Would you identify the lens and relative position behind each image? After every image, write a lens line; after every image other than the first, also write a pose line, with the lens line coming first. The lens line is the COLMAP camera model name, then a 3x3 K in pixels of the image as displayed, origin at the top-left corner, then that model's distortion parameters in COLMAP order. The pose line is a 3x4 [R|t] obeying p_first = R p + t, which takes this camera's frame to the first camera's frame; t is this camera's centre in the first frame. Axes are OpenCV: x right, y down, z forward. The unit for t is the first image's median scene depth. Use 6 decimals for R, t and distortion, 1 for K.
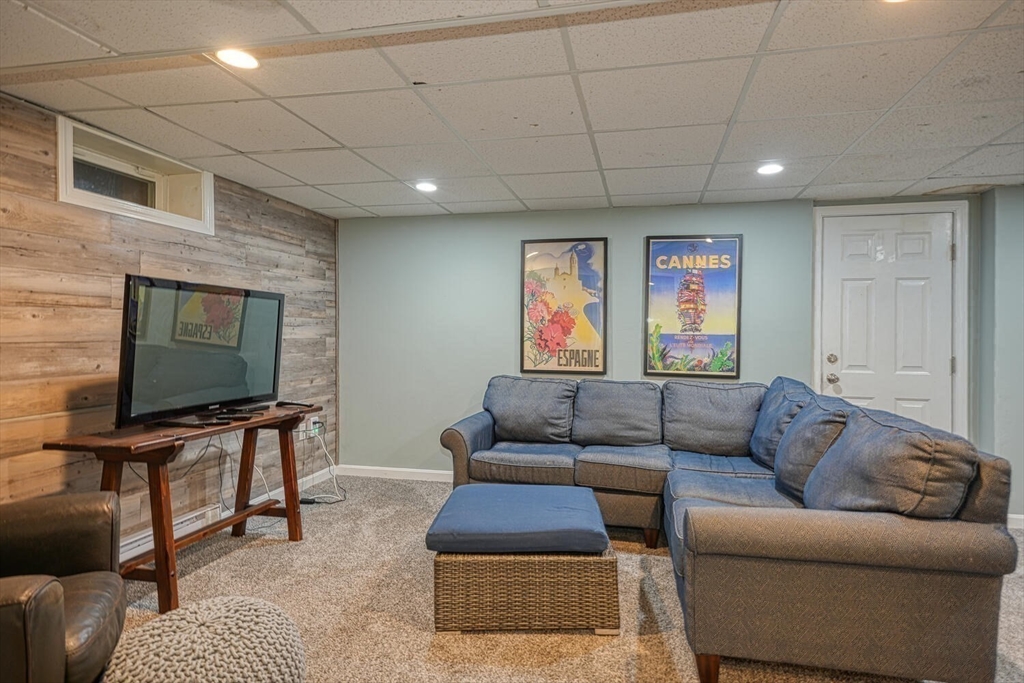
lens RADIAL K [[562.4, 0, 517.7], [0, 562.4, 332.0], [0, 0, 1]] dist [0.036234, -0.008491]
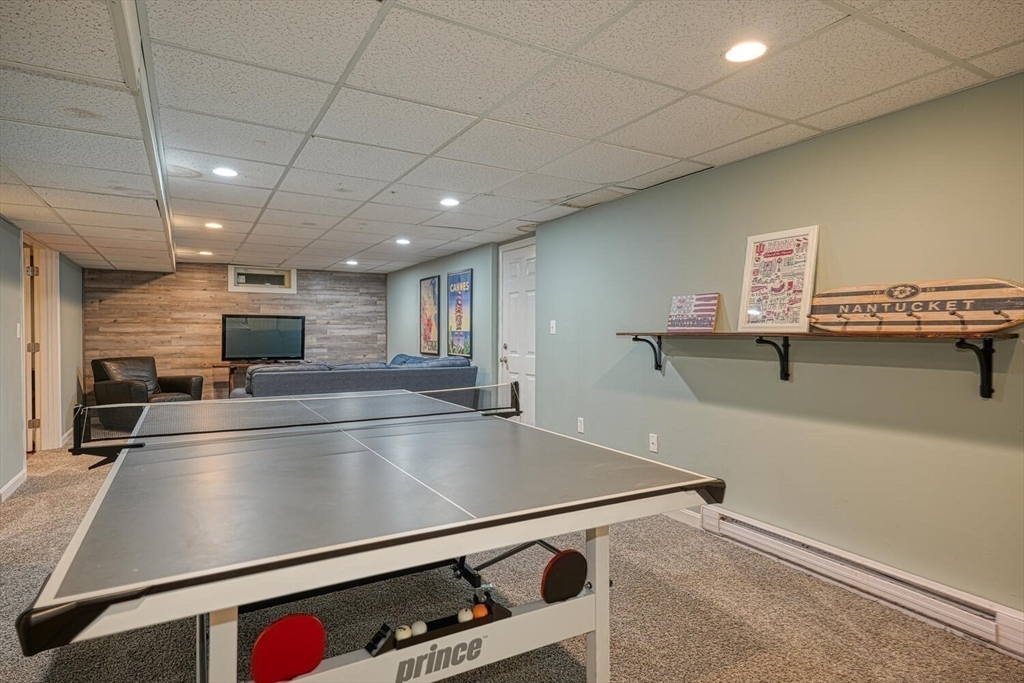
lens RADIAL K [[562.4, 0, 511.7], [0, 562.4, 335.0], [0, 0, 1]] dist [0.036234, -0.008491]
pose [[0.673139, -0.004283, -0.739503, 1.602033], [0.004550, 0.999988, -0.001651, 0.018128], [0.739502, -0.002253, 0.673151, 0.015203]]
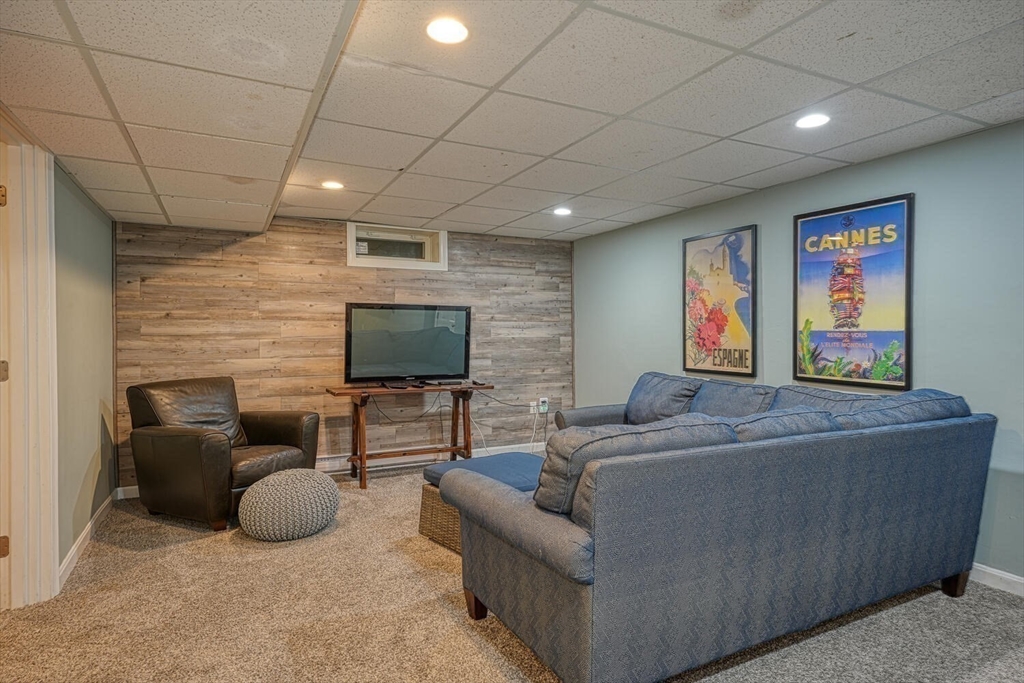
lens RADIAL K [[562.4, 0, 508.2], [0, 562.4, 332.4], [0, 0, 1]] dist [0.036234, -0.008491]
pose [[0.633511, -0.009235, -0.773679, 0.618931], [0.007115, 0.999956, -0.006110, 0.007378], [0.773701, -0.001634, 0.633549, 0.126682]]
